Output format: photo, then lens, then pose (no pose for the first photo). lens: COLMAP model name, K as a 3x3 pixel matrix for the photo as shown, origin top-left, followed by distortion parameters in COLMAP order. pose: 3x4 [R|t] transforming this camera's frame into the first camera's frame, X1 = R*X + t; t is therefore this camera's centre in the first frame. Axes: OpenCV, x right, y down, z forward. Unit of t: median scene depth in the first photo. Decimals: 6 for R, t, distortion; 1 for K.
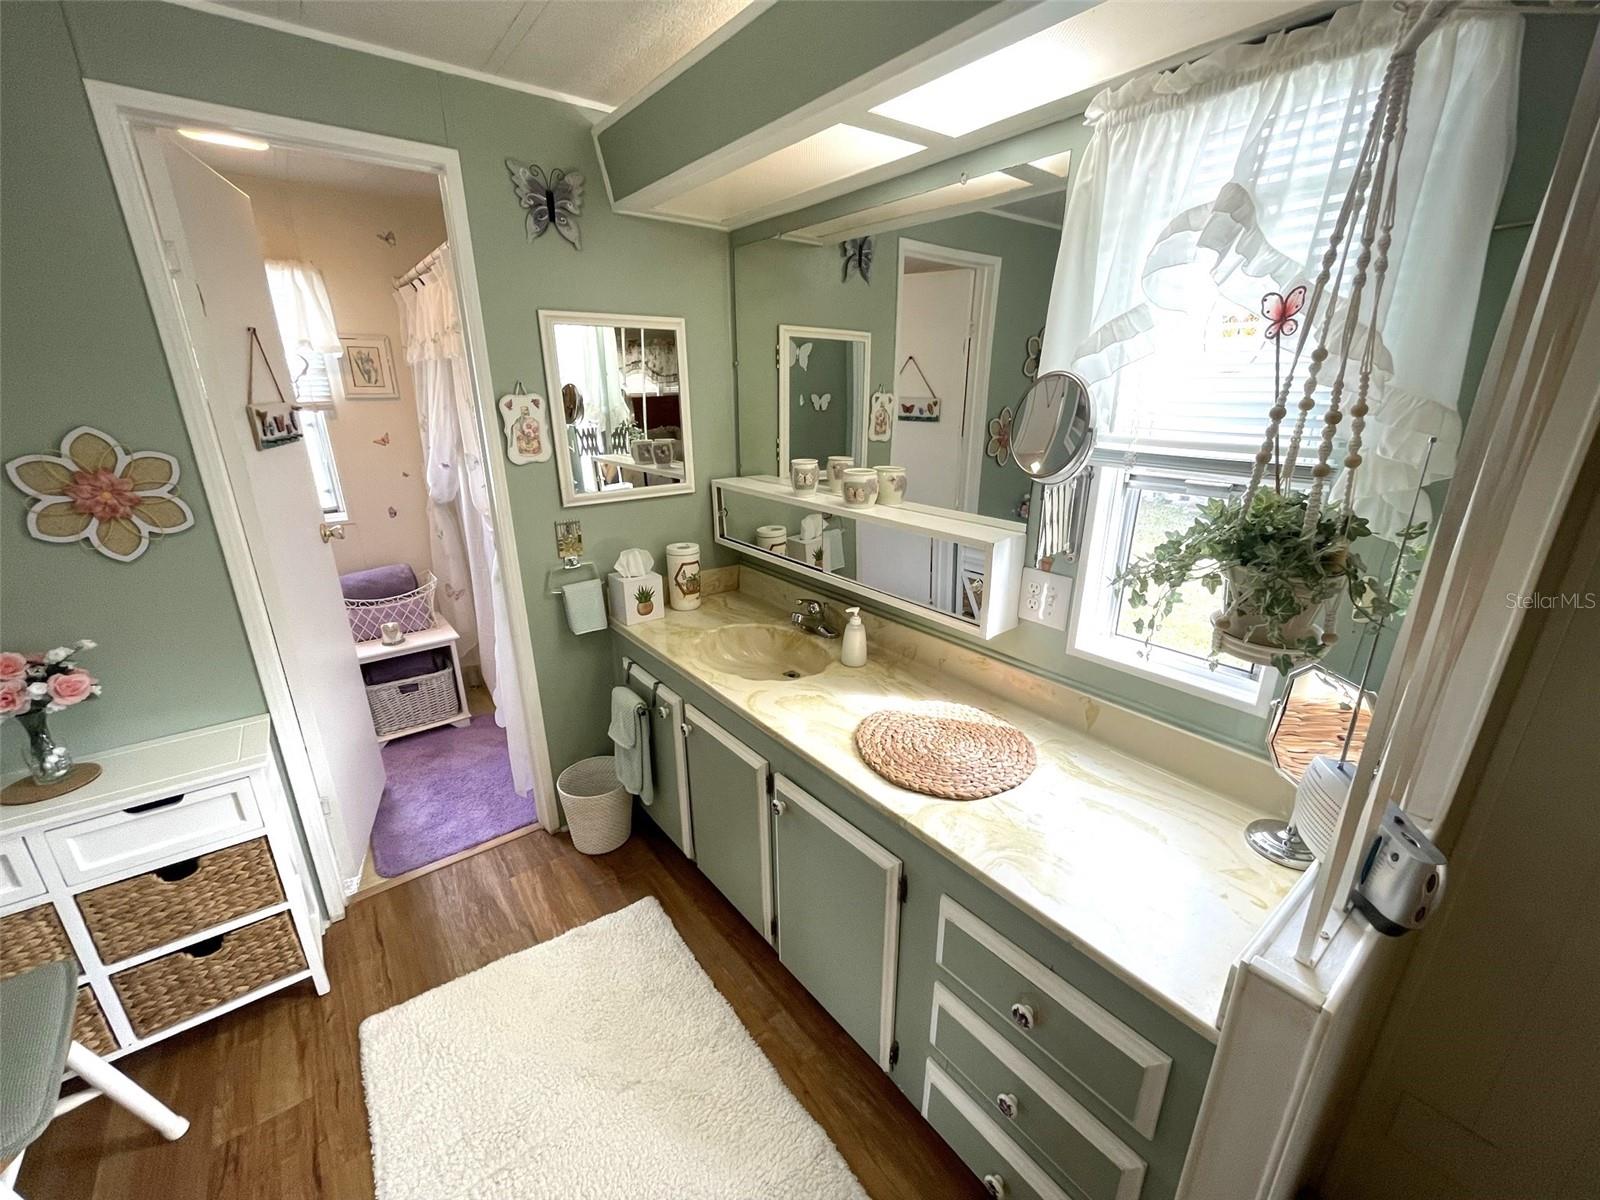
lens RADIAL K [[640.7, 0, 800.0], [0, 640.7, 600.0], [0, 0, 1]] dist [-0.001438, 0.000272]
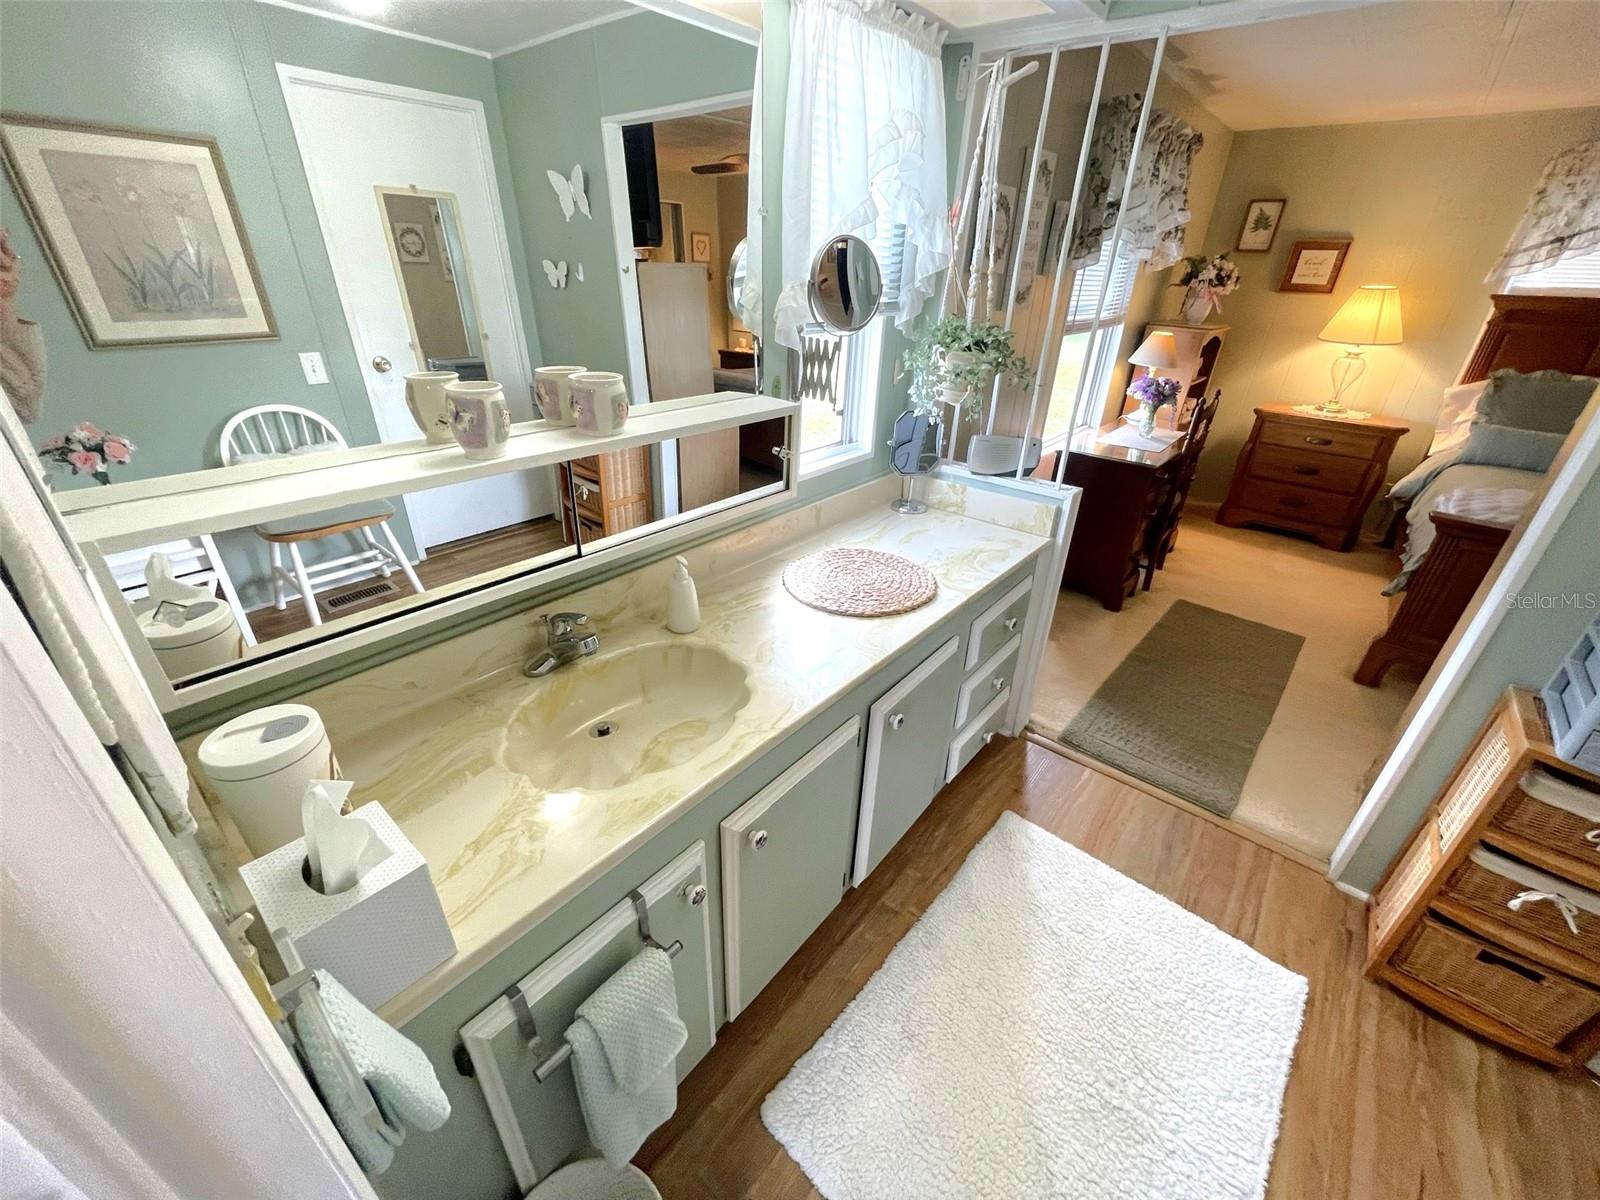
lens RADIAL K [[640.7, 0, 800.0], [0, 640.7, 600.0], [0, 0, 1]] dist [-0.001438, 0.000272]
pose [[-0.189848, -0.459787, 0.867498, -0.631817], [0.284868, 0.819763, 0.496829, -0.294067], [-0.939578, 0.341445, -0.024652, 0.912890]]
